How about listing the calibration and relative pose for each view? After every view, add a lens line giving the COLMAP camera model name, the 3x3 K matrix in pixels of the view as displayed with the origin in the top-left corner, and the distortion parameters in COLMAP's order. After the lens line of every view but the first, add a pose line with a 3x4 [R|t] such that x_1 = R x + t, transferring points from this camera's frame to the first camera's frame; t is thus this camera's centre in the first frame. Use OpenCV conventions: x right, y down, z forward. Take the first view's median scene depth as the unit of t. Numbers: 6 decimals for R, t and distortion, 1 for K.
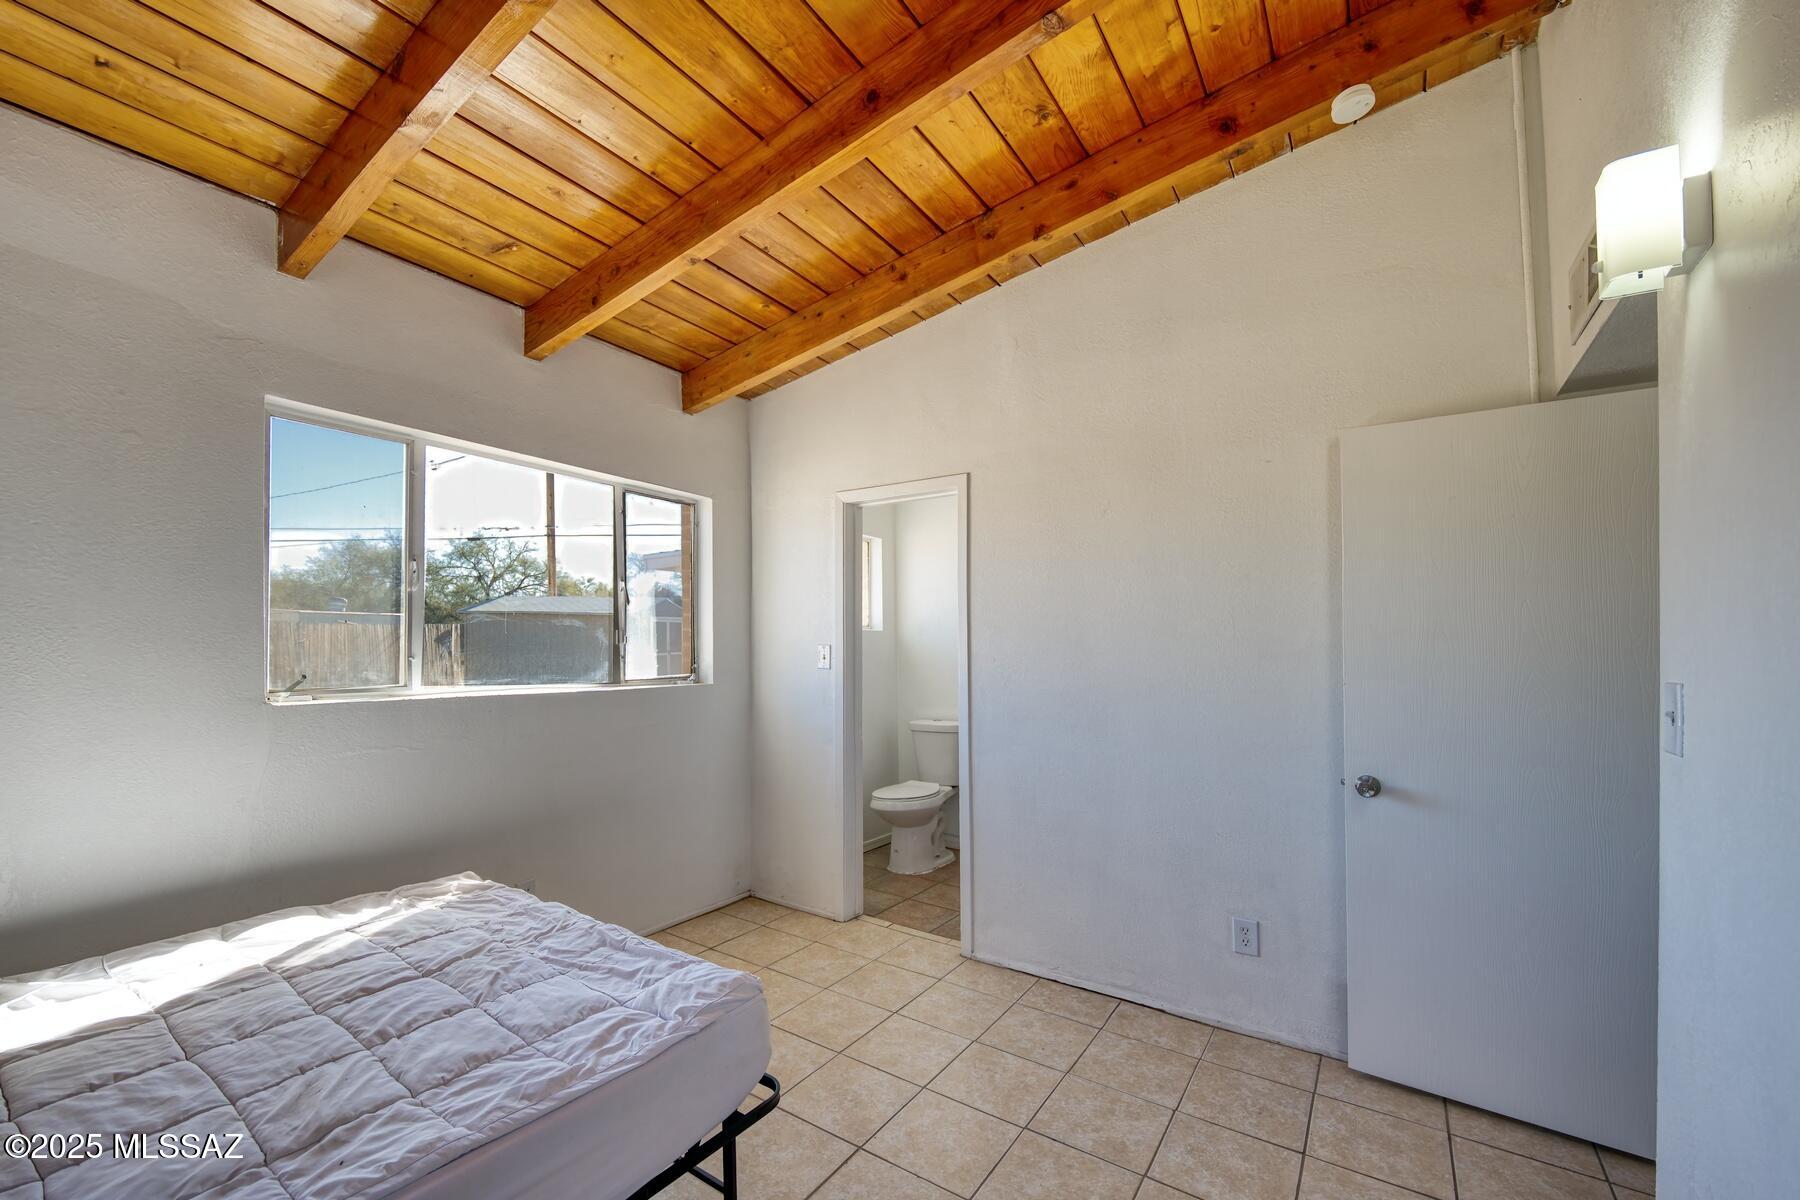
lens RADIAL K [[735.6, 0, 899.9], [0, 735.6, 629.5], [0, 0, 1]] dist [-0.000842, -0.000362]
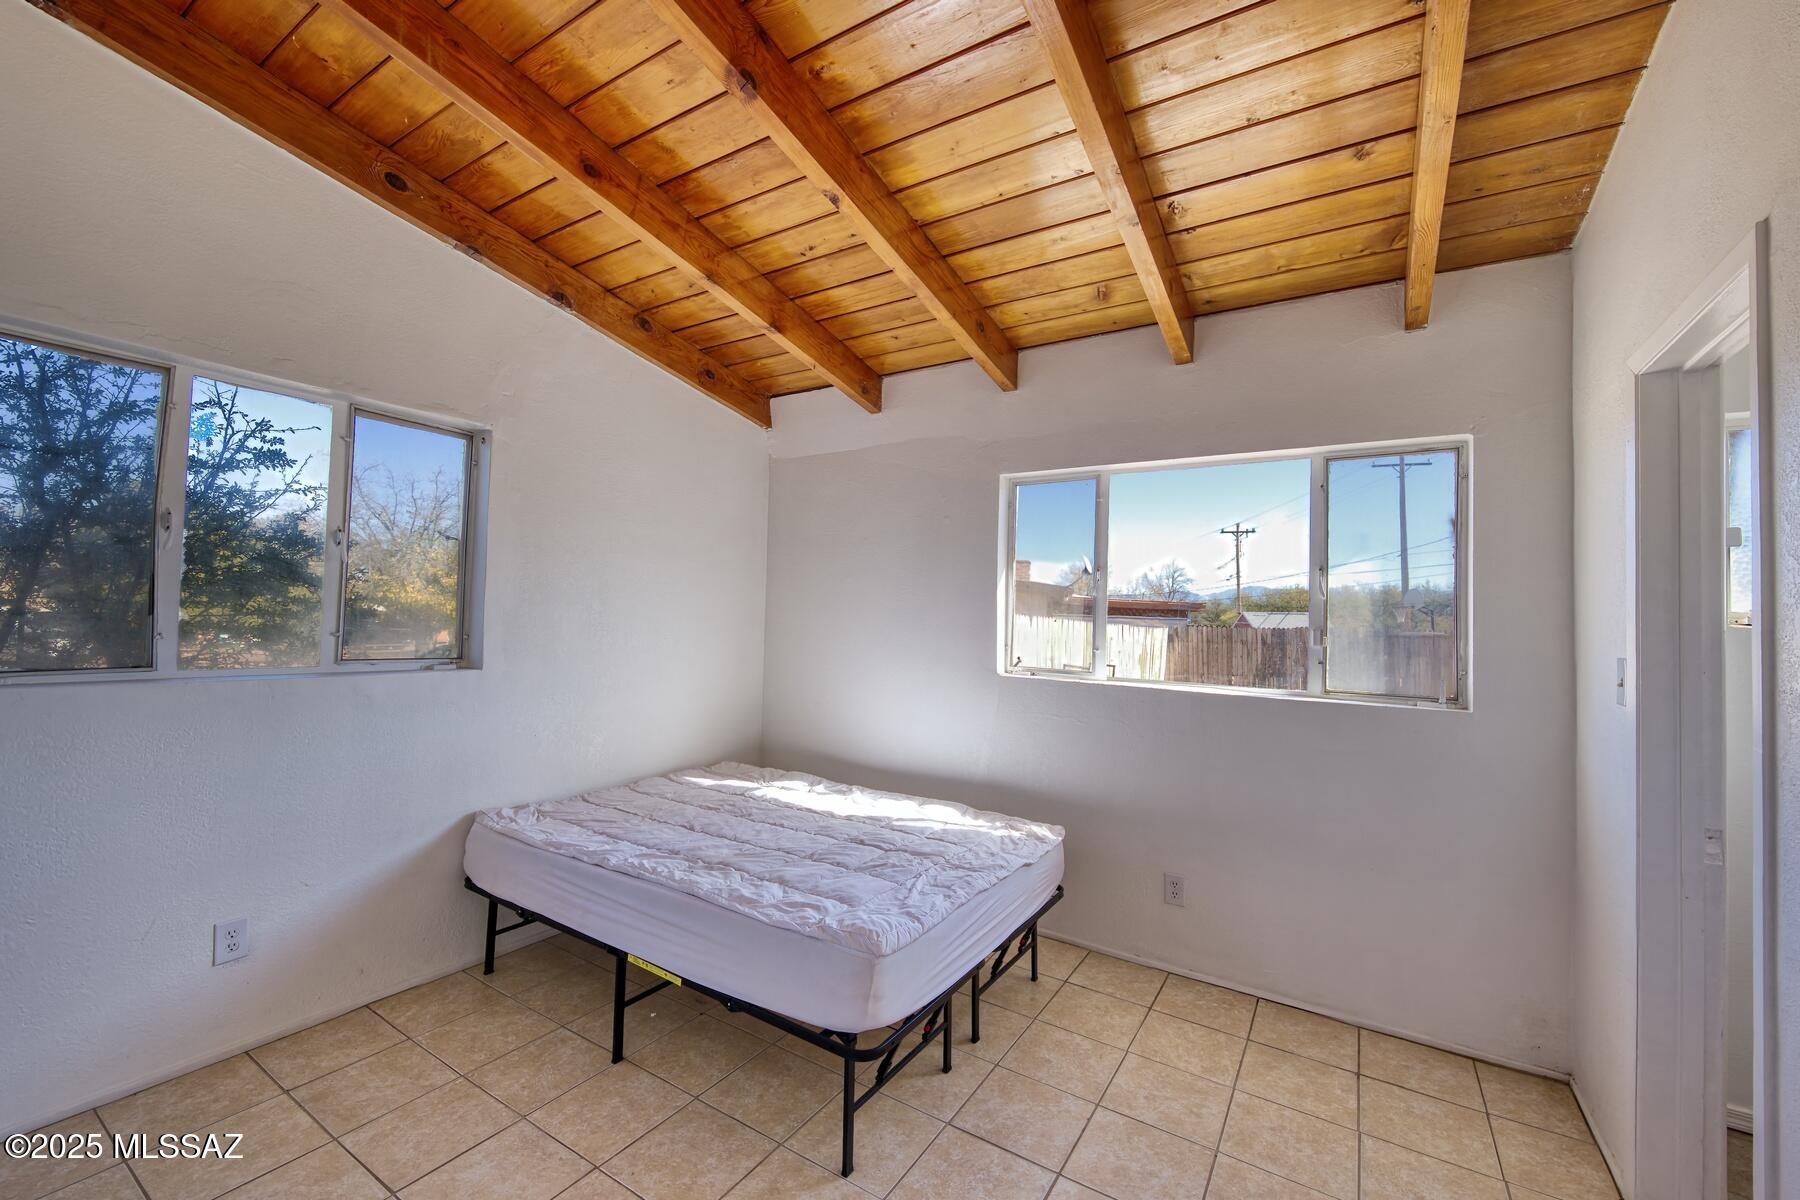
lens RADIAL K [[726.4, 0, 874.9], [0, 726.4, 606.6], [0, 0, 1]] dist [-0.001505, -0.000302]
pose [[0.005021, -0.038016, -0.999265, 0.784585], [-0.019107, 0.999091, -0.038105, 0.028958], [0.999805, 0.019285, 0.004290, 0.887258]]
